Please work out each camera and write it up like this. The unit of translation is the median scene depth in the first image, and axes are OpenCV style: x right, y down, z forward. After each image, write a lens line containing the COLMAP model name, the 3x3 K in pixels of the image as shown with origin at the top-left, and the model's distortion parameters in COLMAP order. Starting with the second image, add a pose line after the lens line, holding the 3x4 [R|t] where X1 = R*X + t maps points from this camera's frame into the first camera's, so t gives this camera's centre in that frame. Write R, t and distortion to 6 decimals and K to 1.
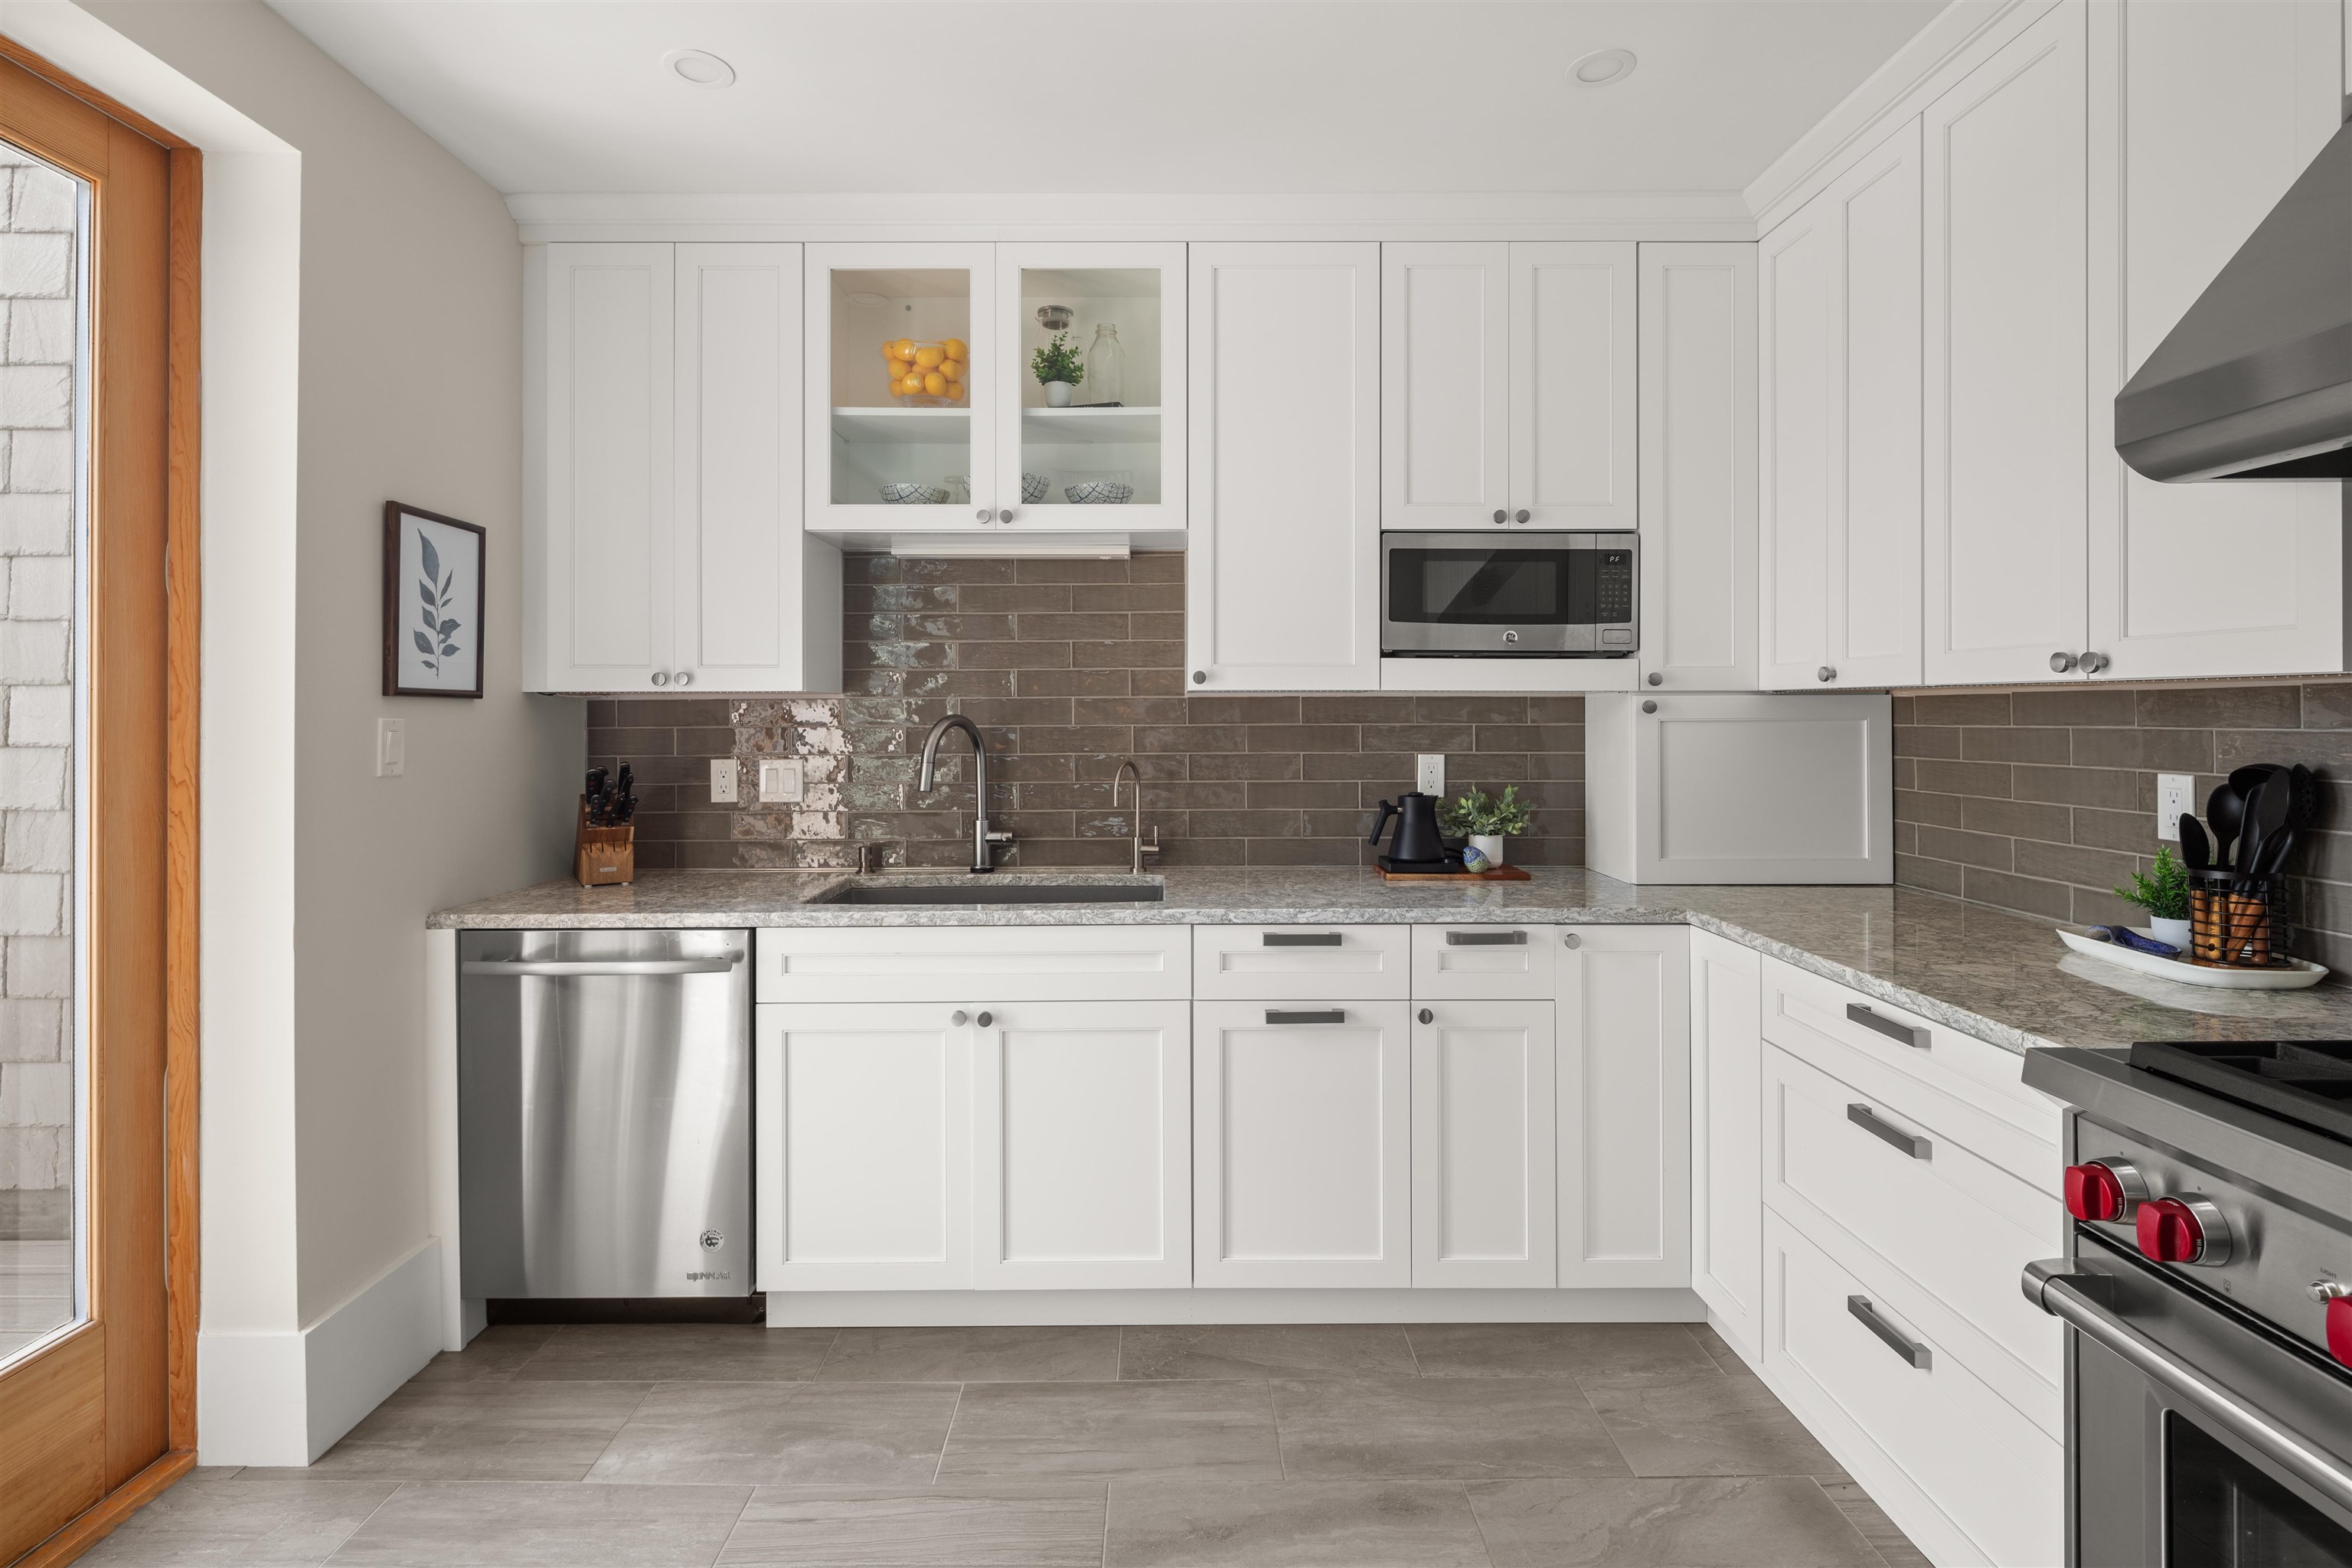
lens RADIAL K [[1150.5, 0, 1169.3], [0, 1150.5, 705.7], [0, 0, 1]] dist [0.005397, -0.005031]
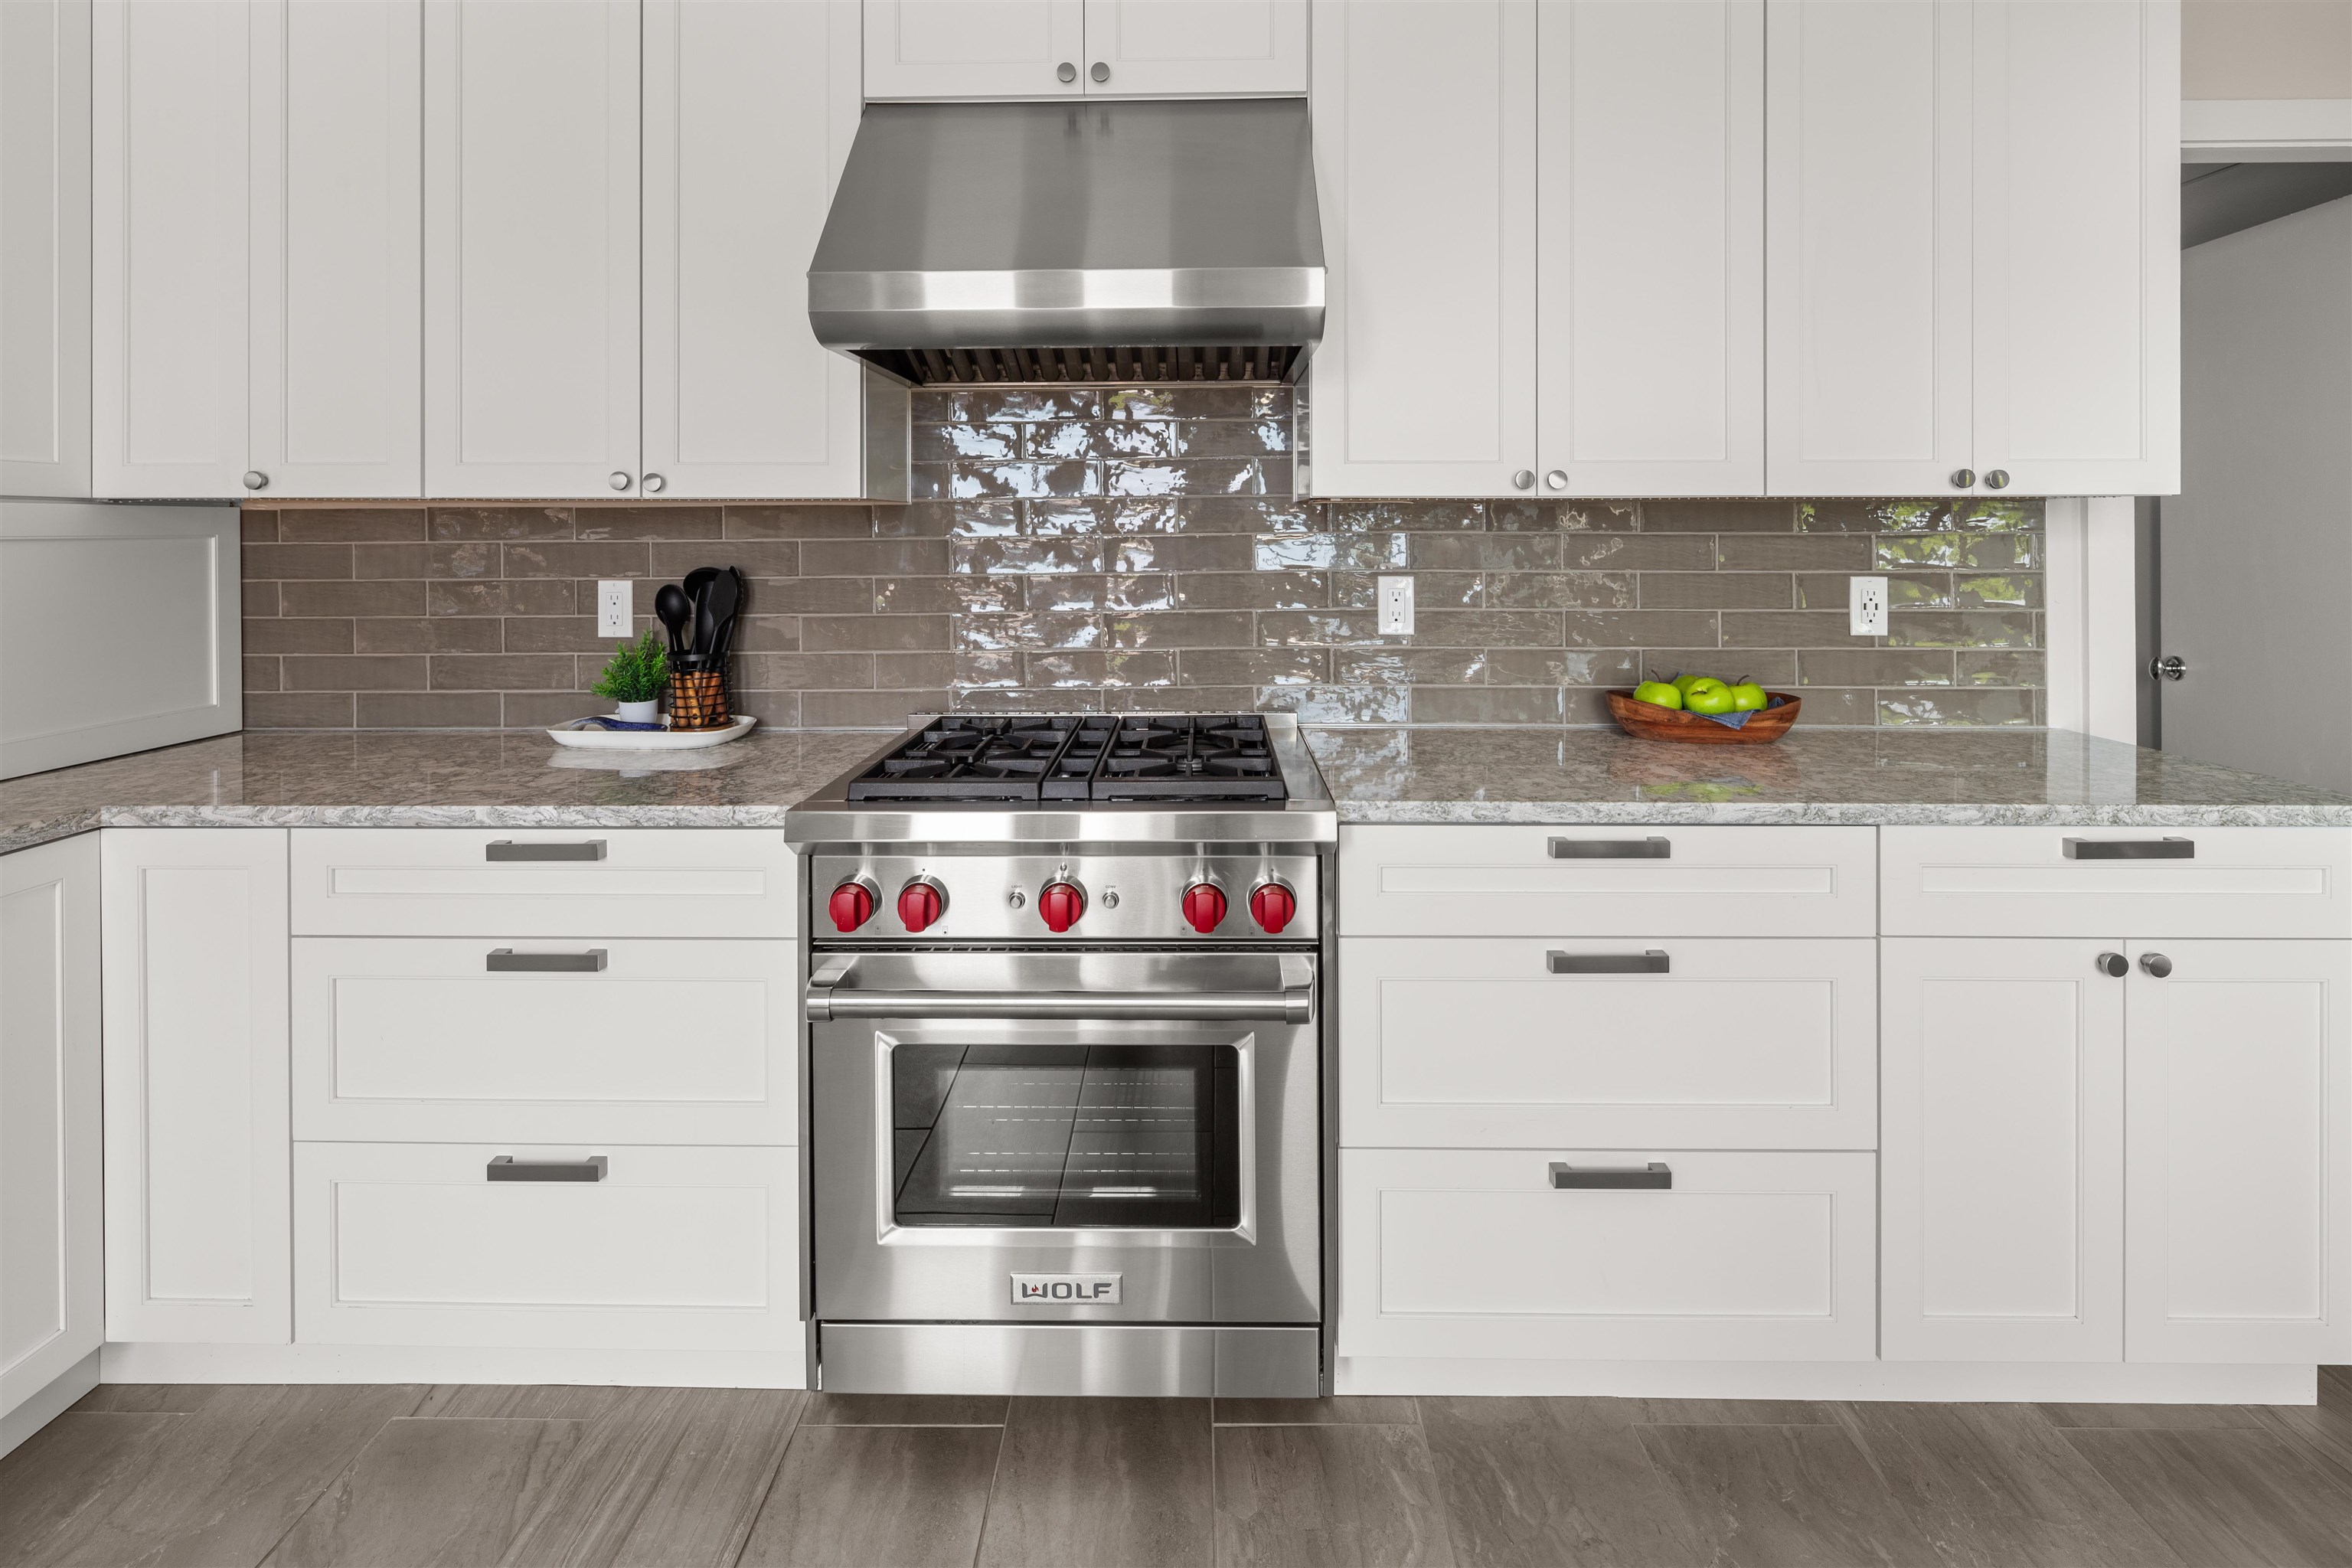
lens RADIAL K [[1150.5, 0, 1178.1], [0, 1150.5, 534.1], [0, 0, 1]] dist [0.005397, -0.005031]
pose [[0.029181, -0.000872, 0.999574, -0.224489], [-0.003793, 0.999992, 0.000983, 0.007547], [-0.999567, -0.003820, 0.029177, 0.316436]]
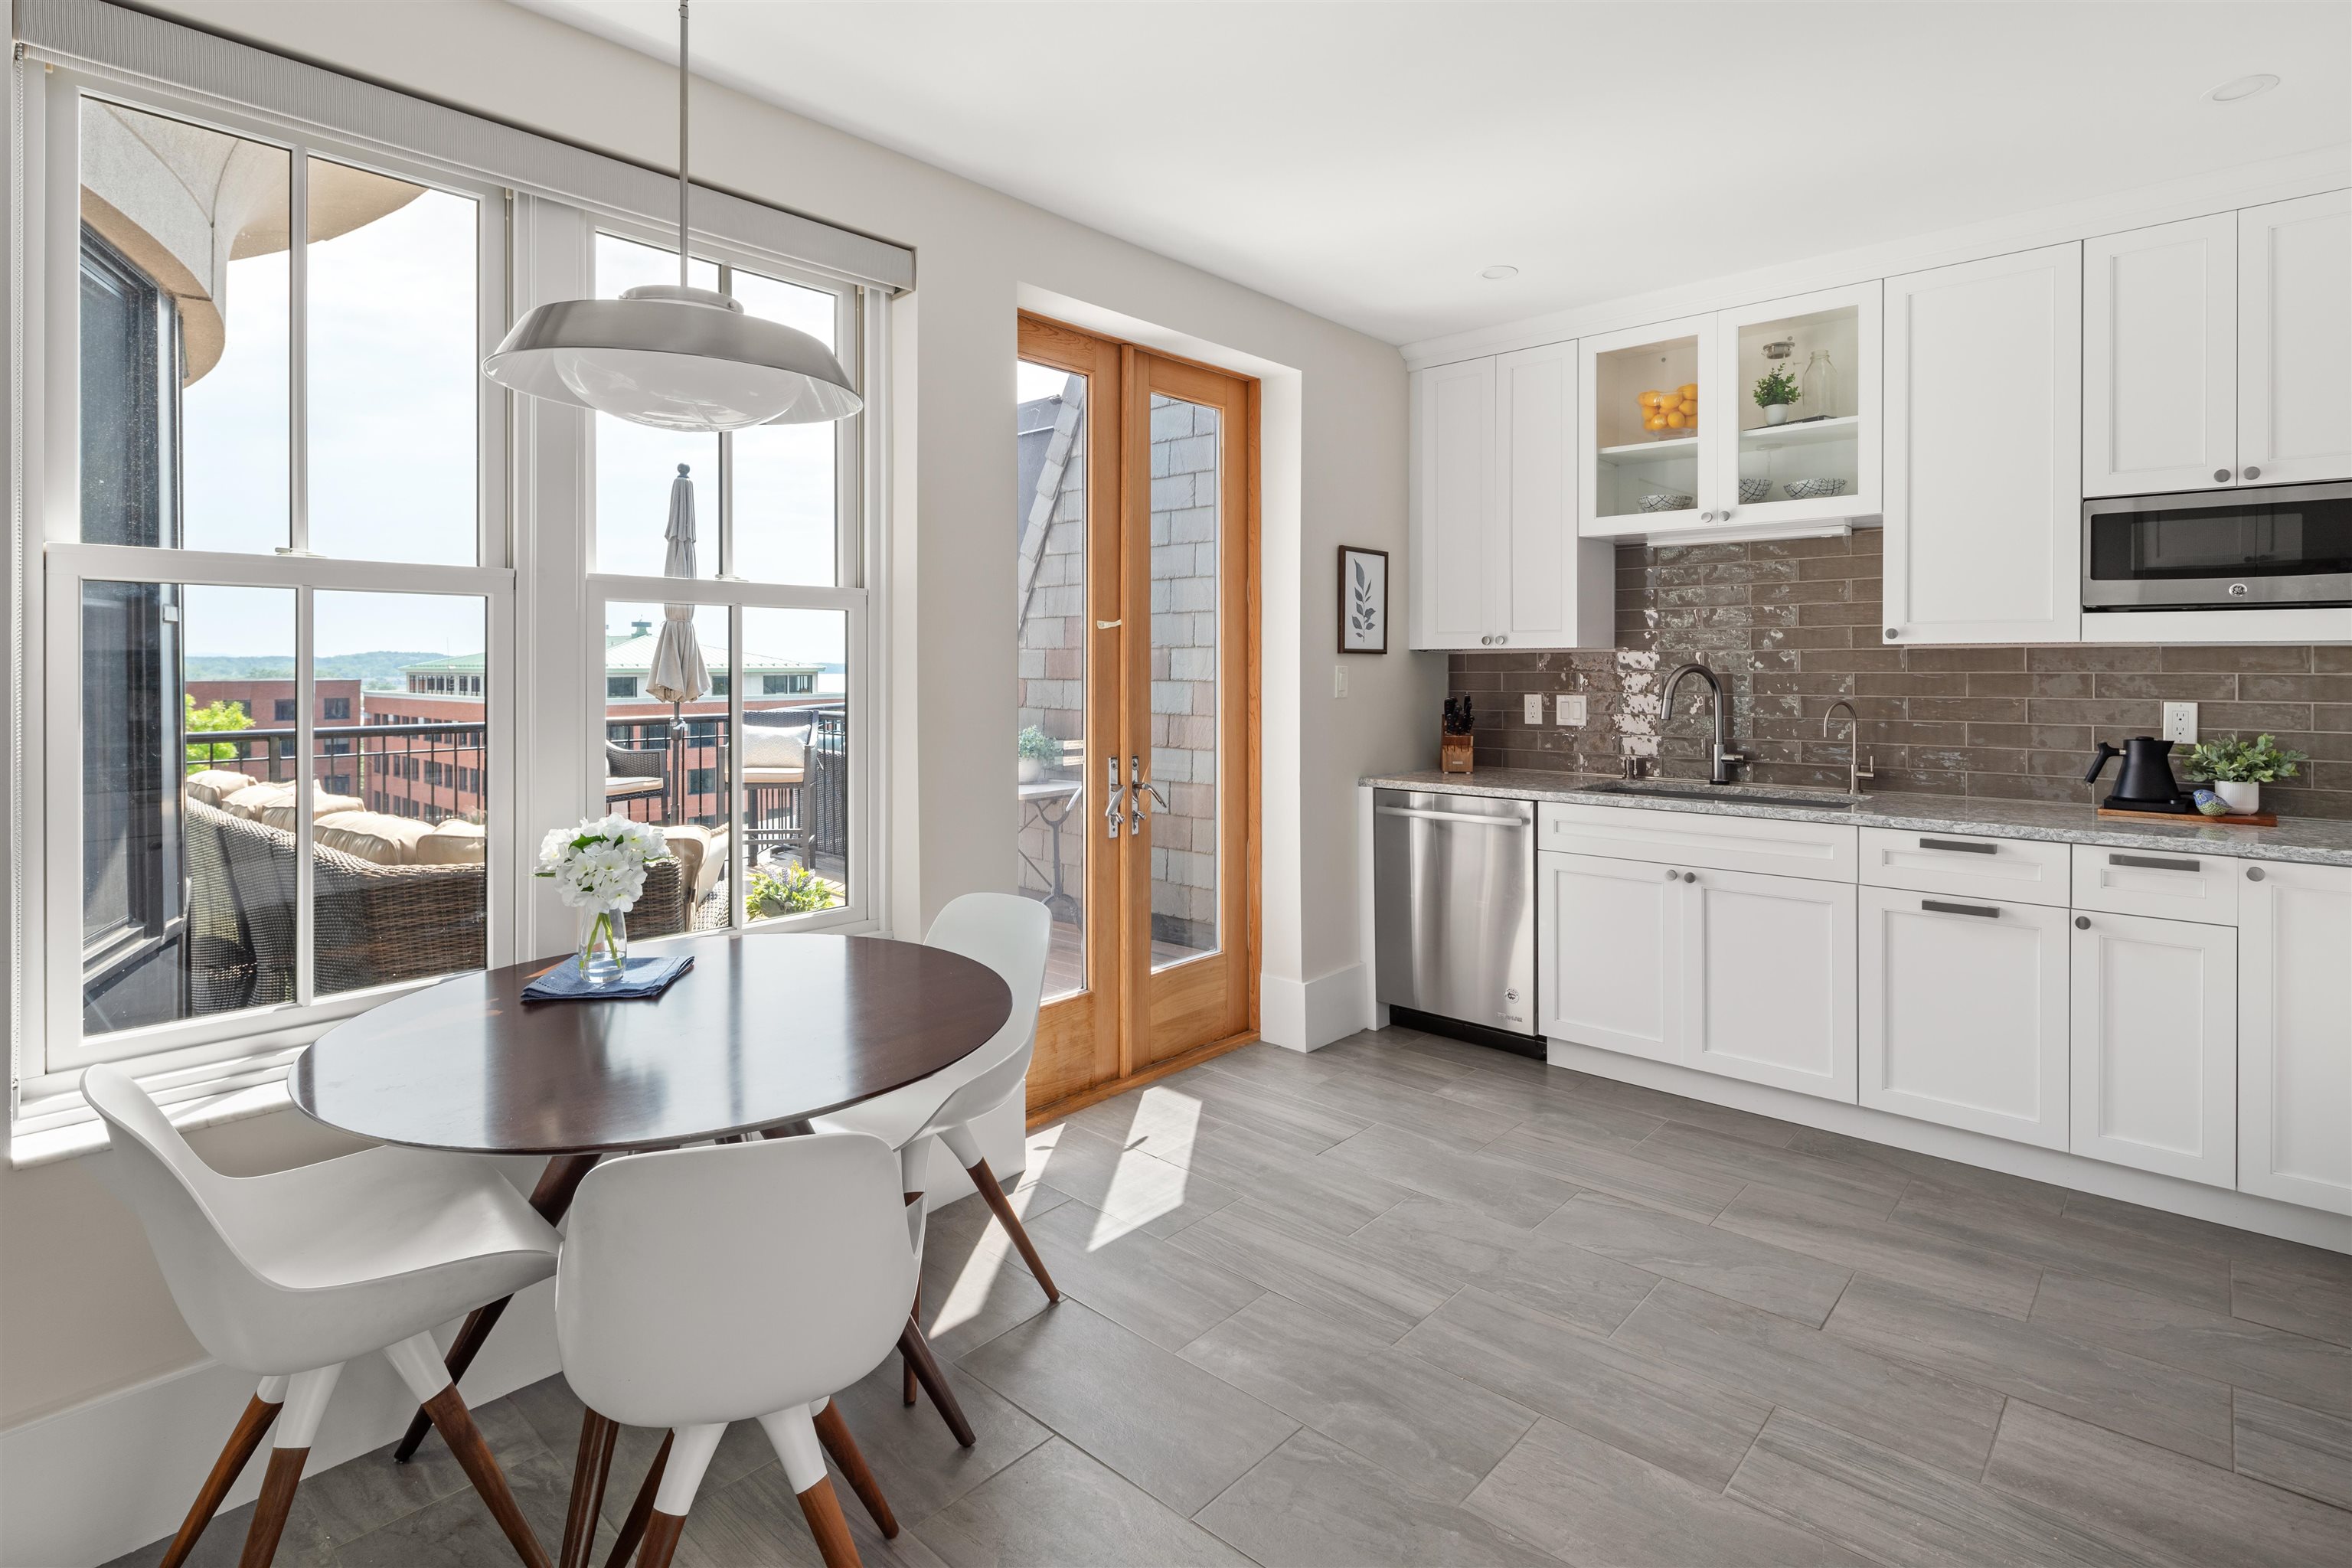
lens RADIAL K [[1150.5, 0, 1175.9], [0, 1150.5, 667.5], [0, 0, 1]] dist [0.005397, -0.005031]
pose [[0.737736, 0.002997, -0.675082, 0.322305], [0.004799, 0.999942, 0.009684, -0.004289], [0.675072, -0.010384, 0.737679, -0.464527]]
